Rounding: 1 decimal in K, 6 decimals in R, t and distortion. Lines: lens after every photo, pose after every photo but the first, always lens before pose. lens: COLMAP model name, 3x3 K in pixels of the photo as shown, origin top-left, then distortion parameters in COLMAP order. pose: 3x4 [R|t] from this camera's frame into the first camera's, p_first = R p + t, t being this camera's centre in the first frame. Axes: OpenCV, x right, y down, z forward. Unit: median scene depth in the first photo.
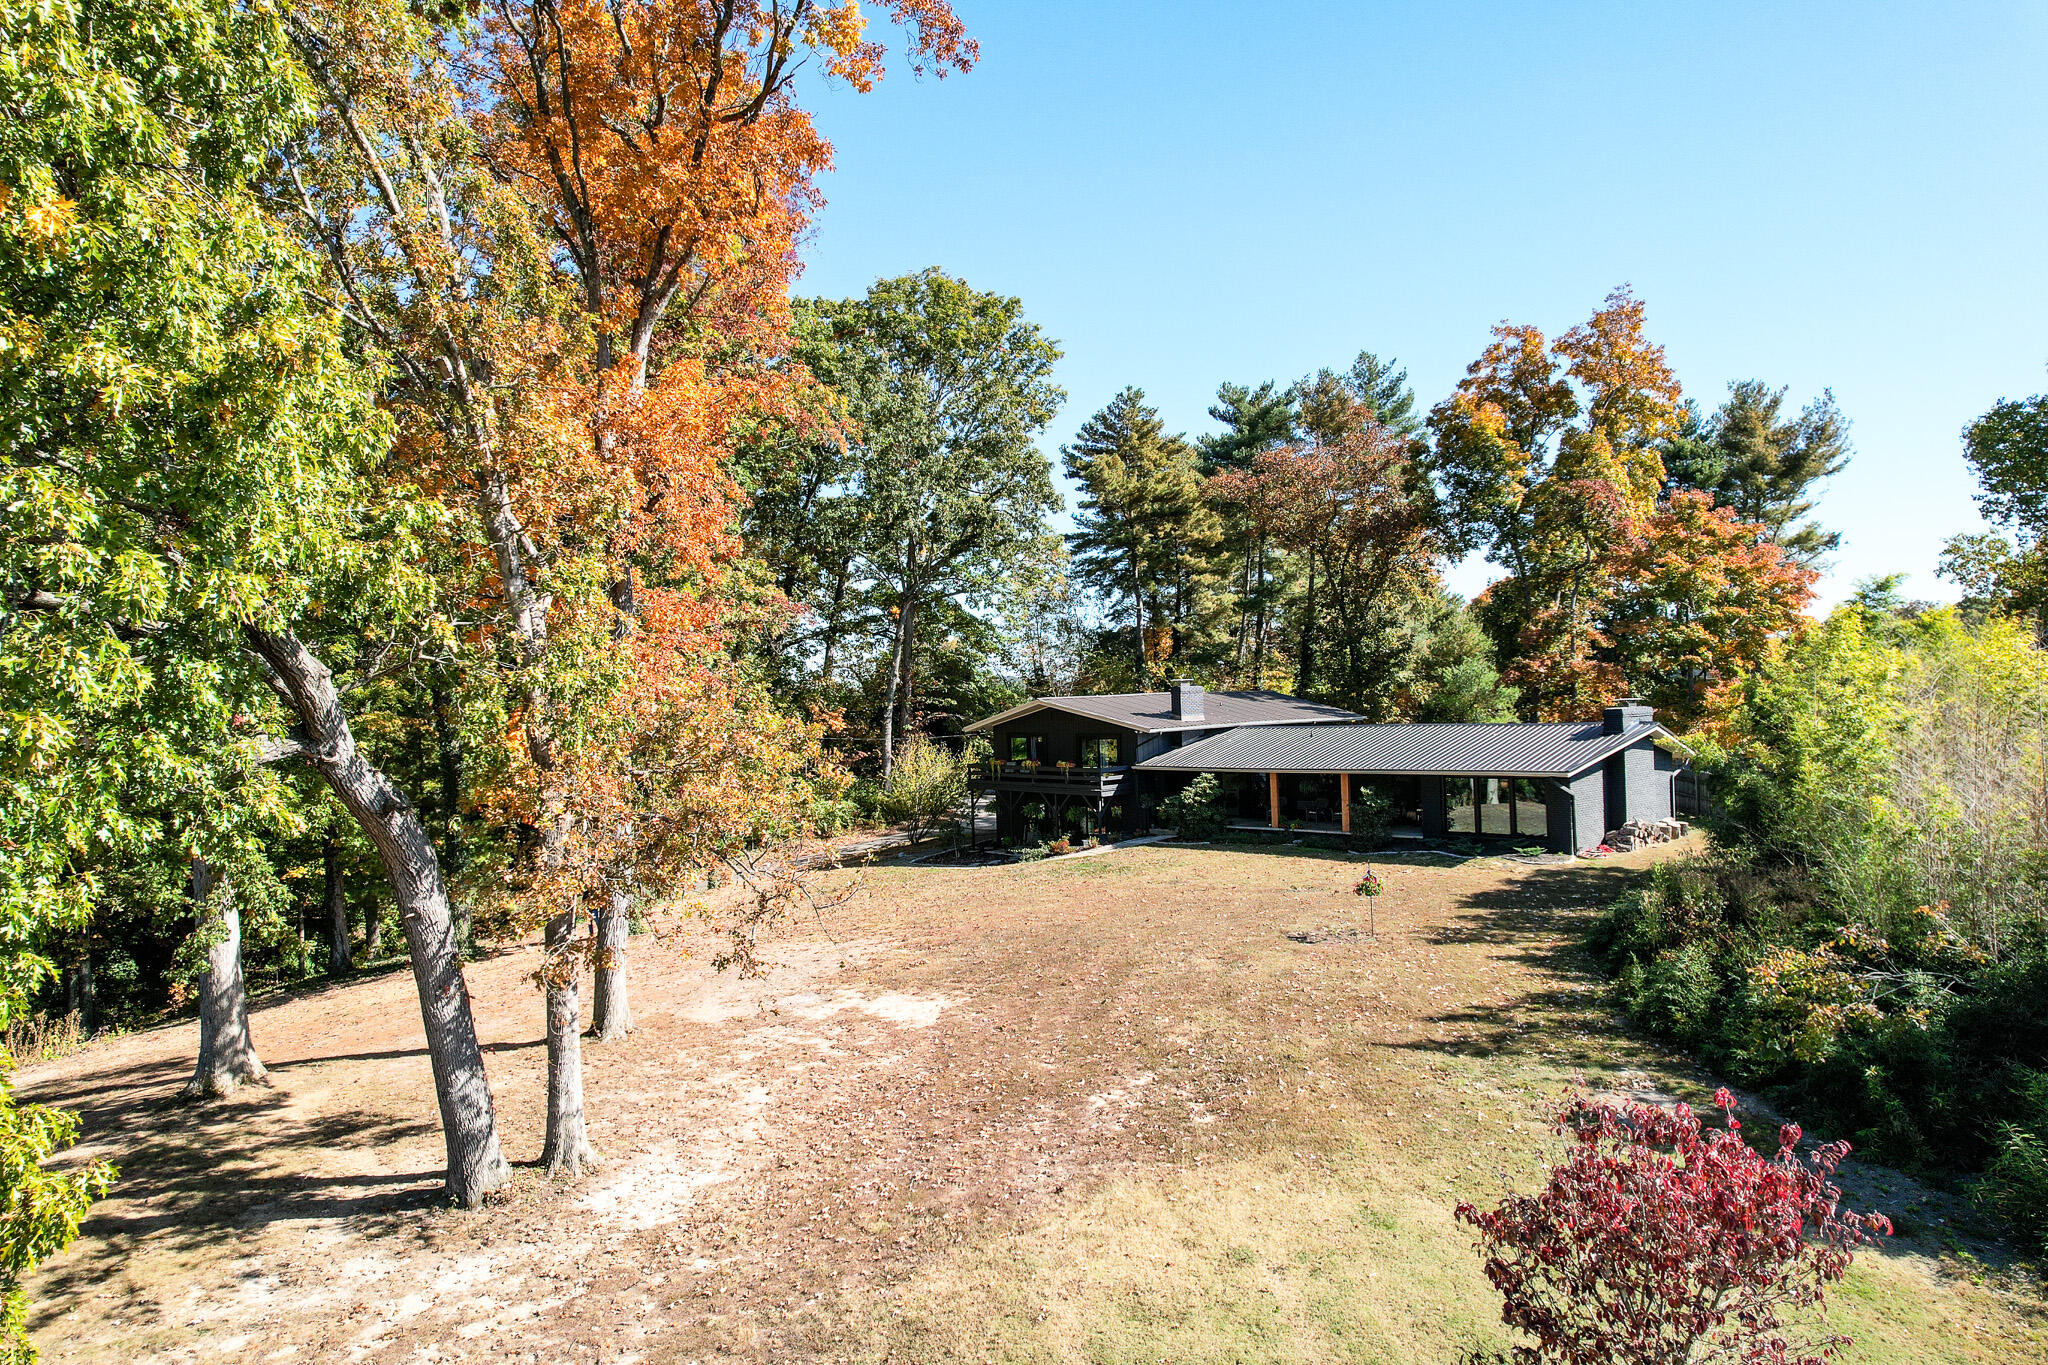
lens RADIAL K [[1310.4, 0, 1024.0], [0, 1310.4, 682.5], [0, 0, 1]] dist [-0.078691, 0.067682]
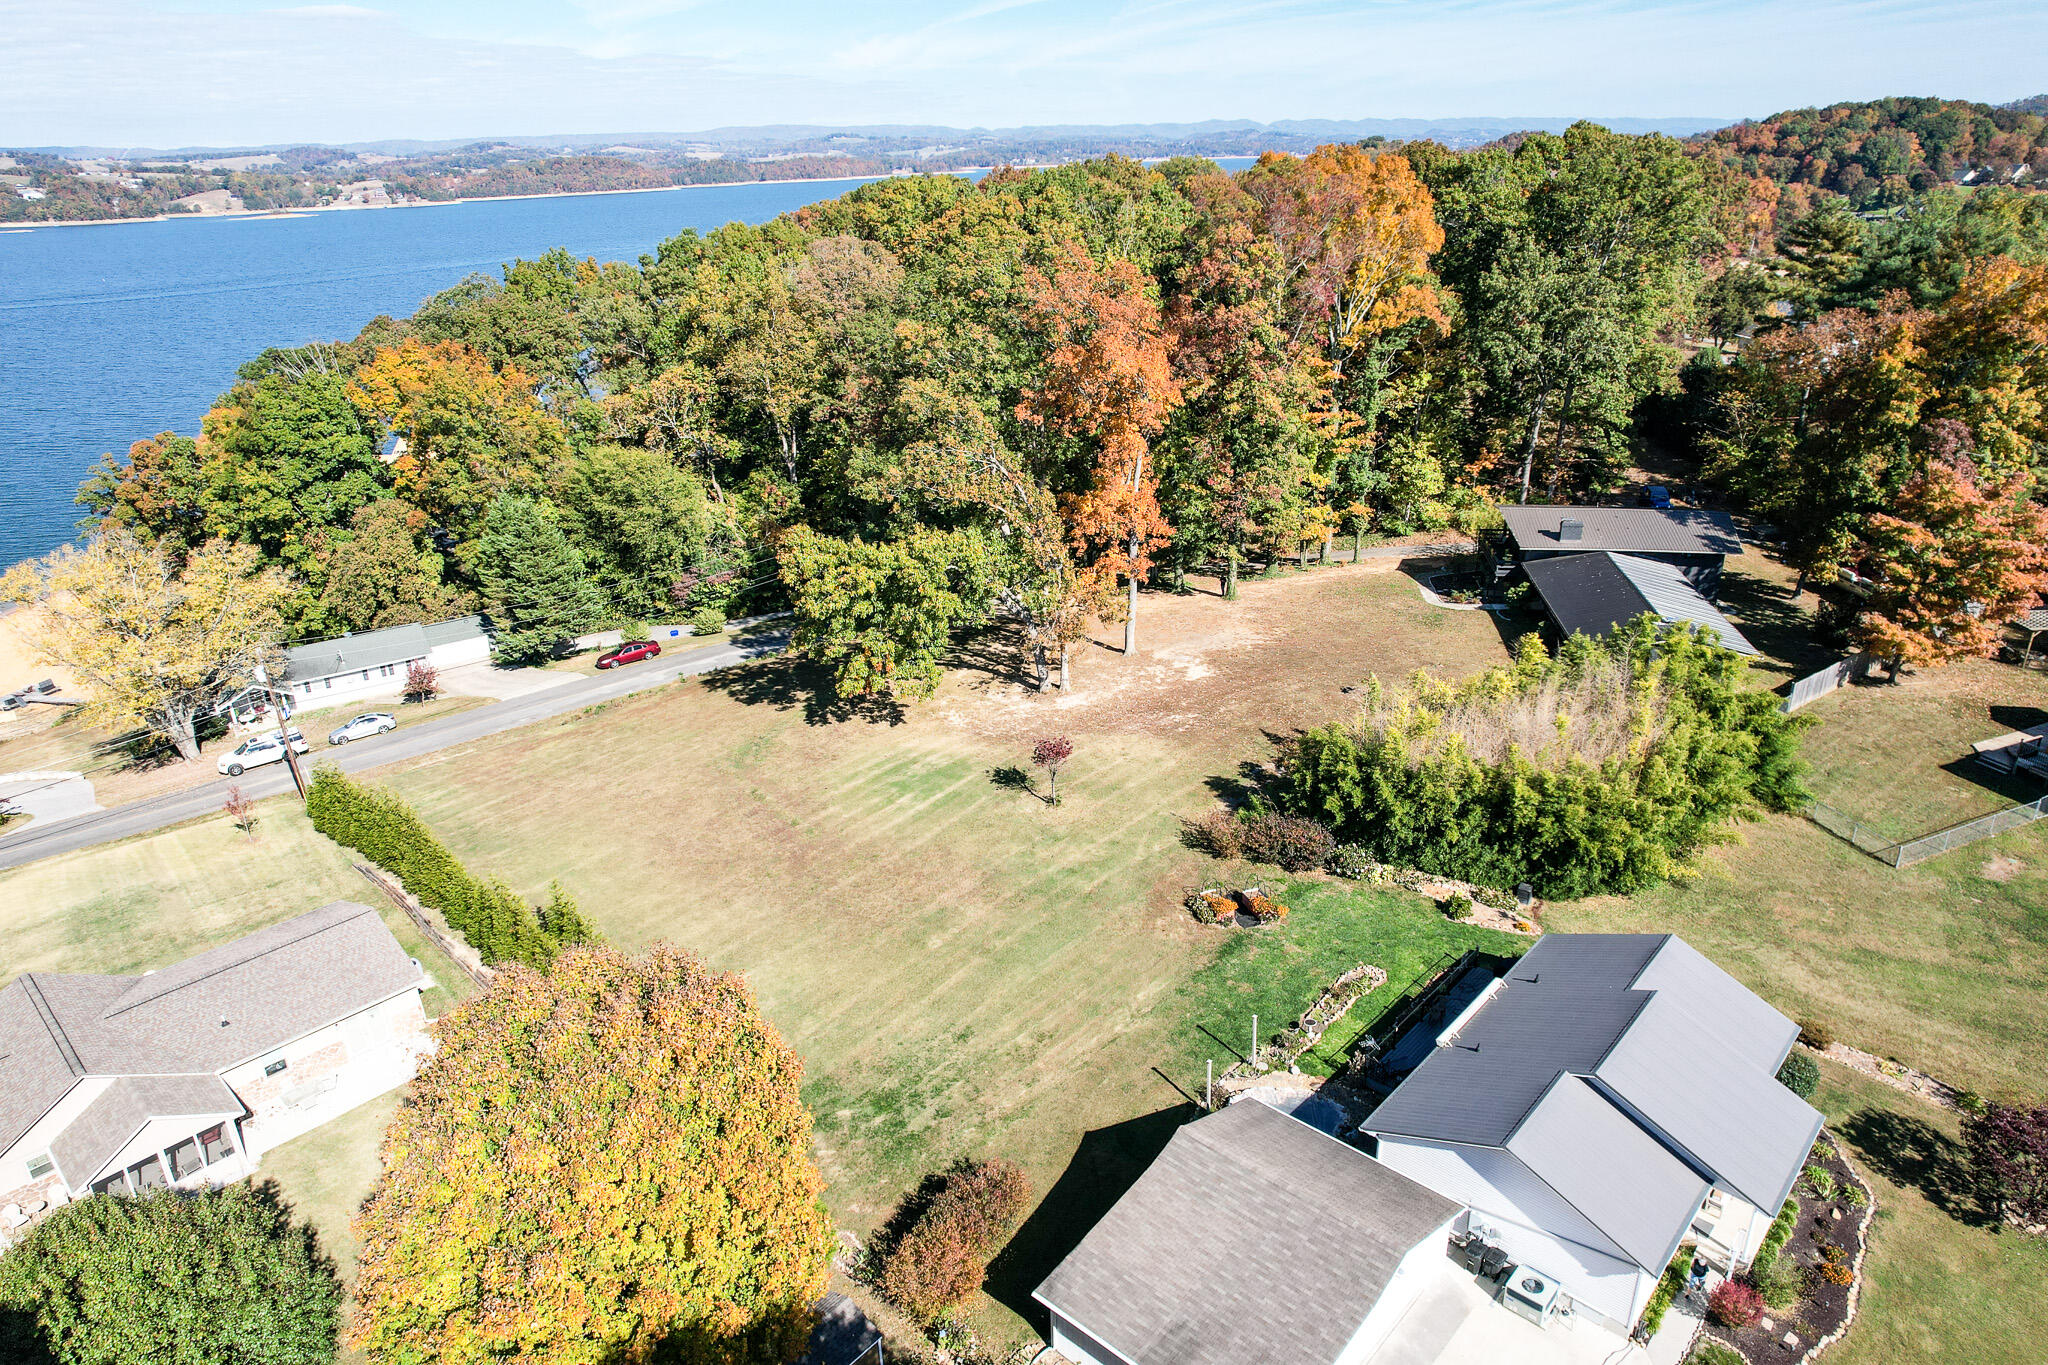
lens RADIAL K [[1306.3, 0, 1027.2], [0, 1306.3, 688.1], [0, 0, 1]] dist [-0.076995, 0.071524]
pose [[0.627737, 0.314193, -0.712200, 0.786087], [0.017938, 0.908842, 0.416754, -0.427311], [0.778218, -0.274388, 0.564878, -0.461368]]
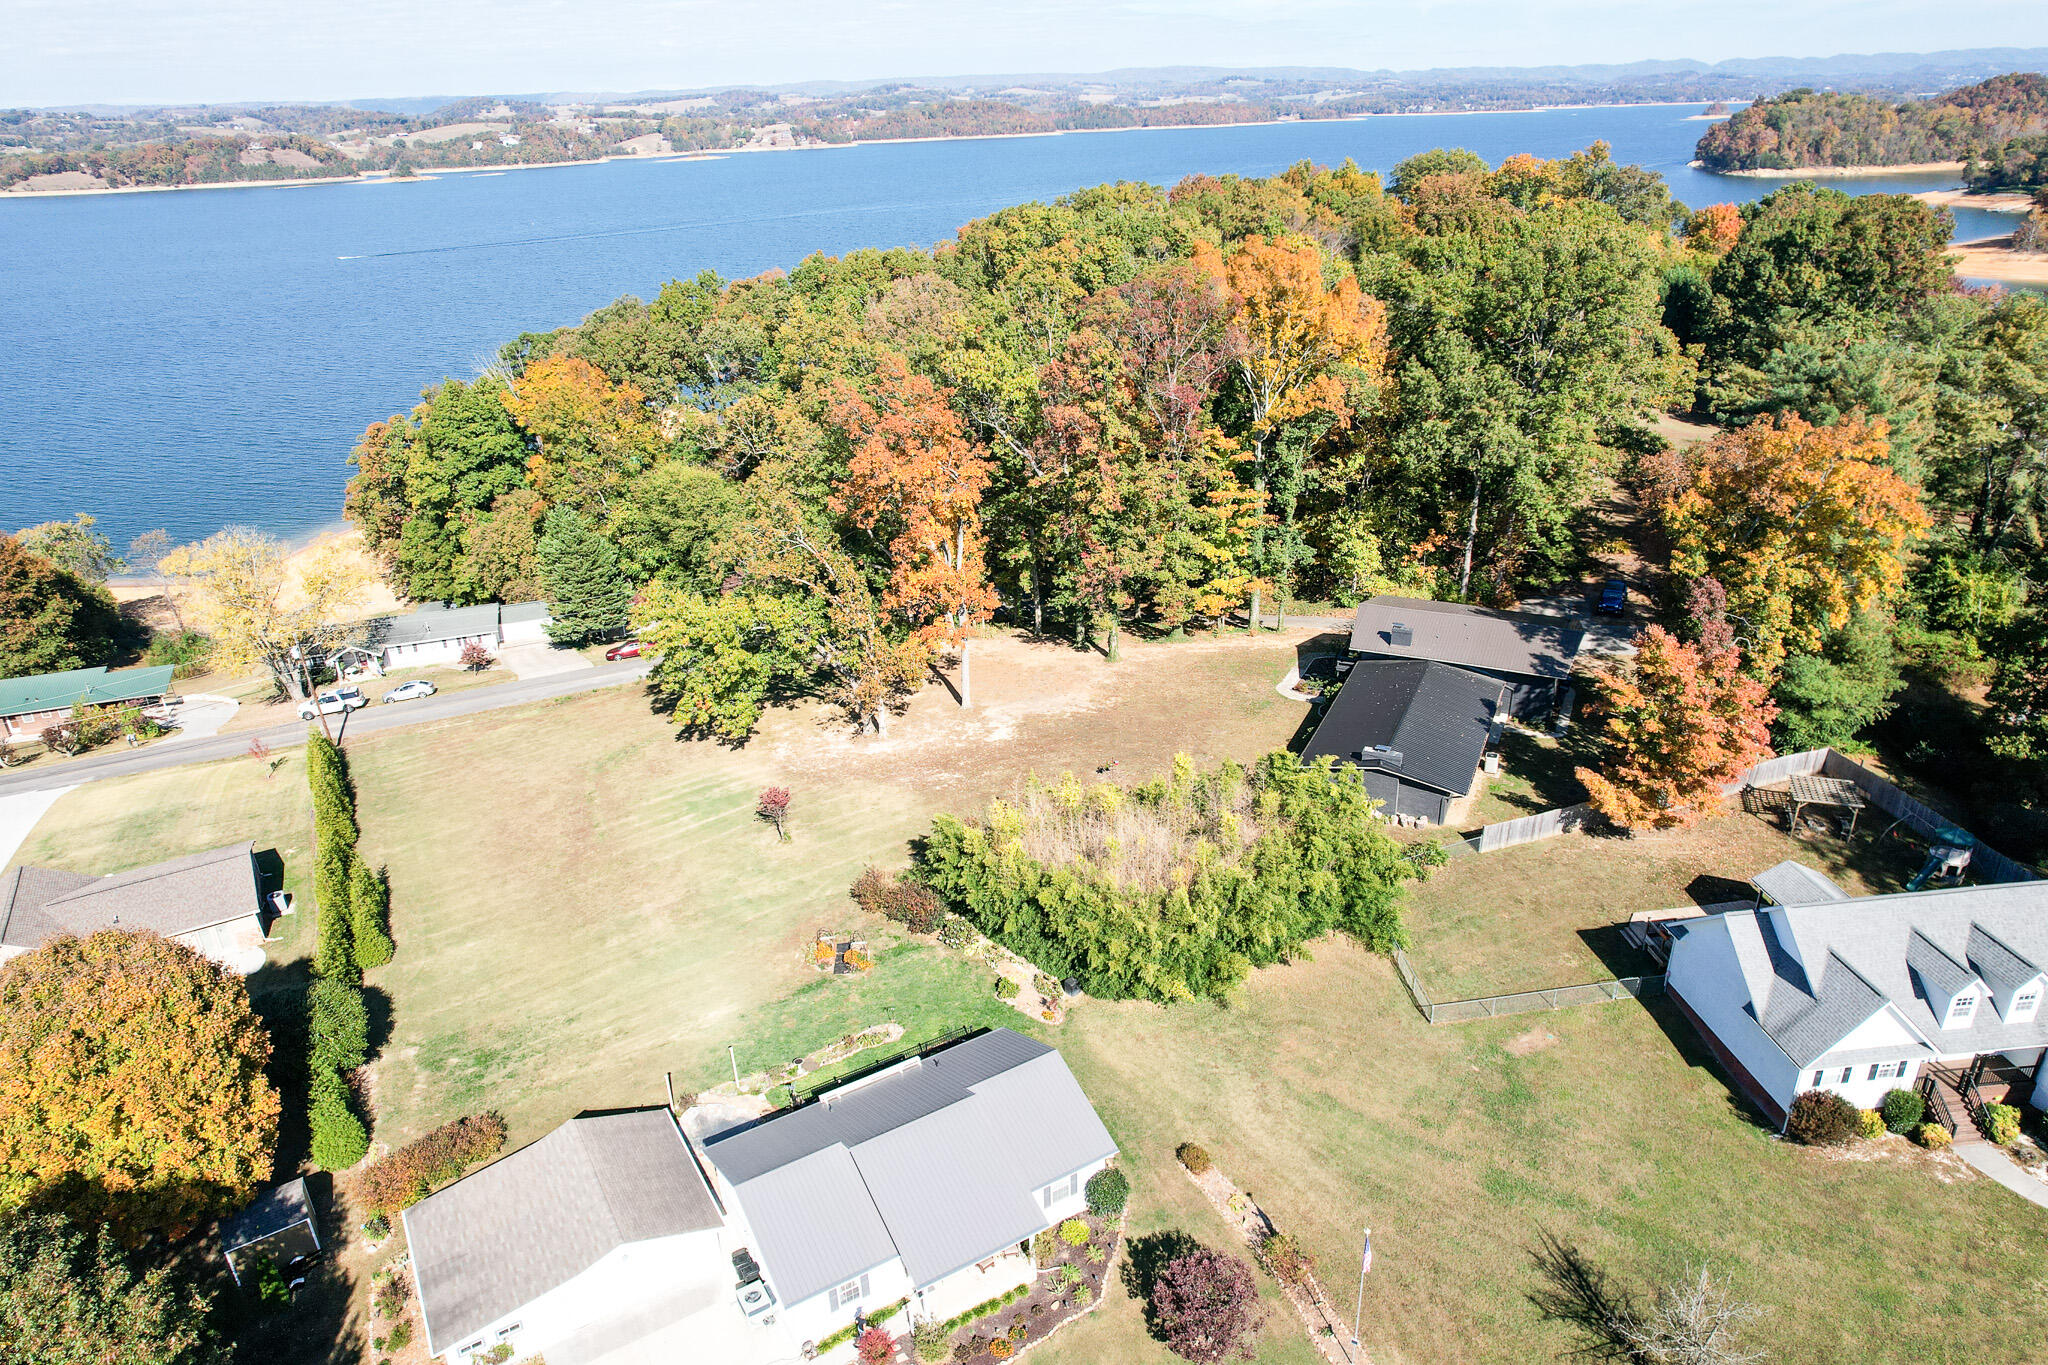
lens RADIAL K [[1306.3, 0, 1027.2], [0, 1306.3, 688.1], [0, 0, 1]] dist [-0.076995, 0.071524]
pose [[0.386506, 0.400188, -0.830941, 1.166037], [0.031283, 0.894750, 0.445470, -0.592403], [0.921756, -0.198172, 0.333307, -0.039587]]
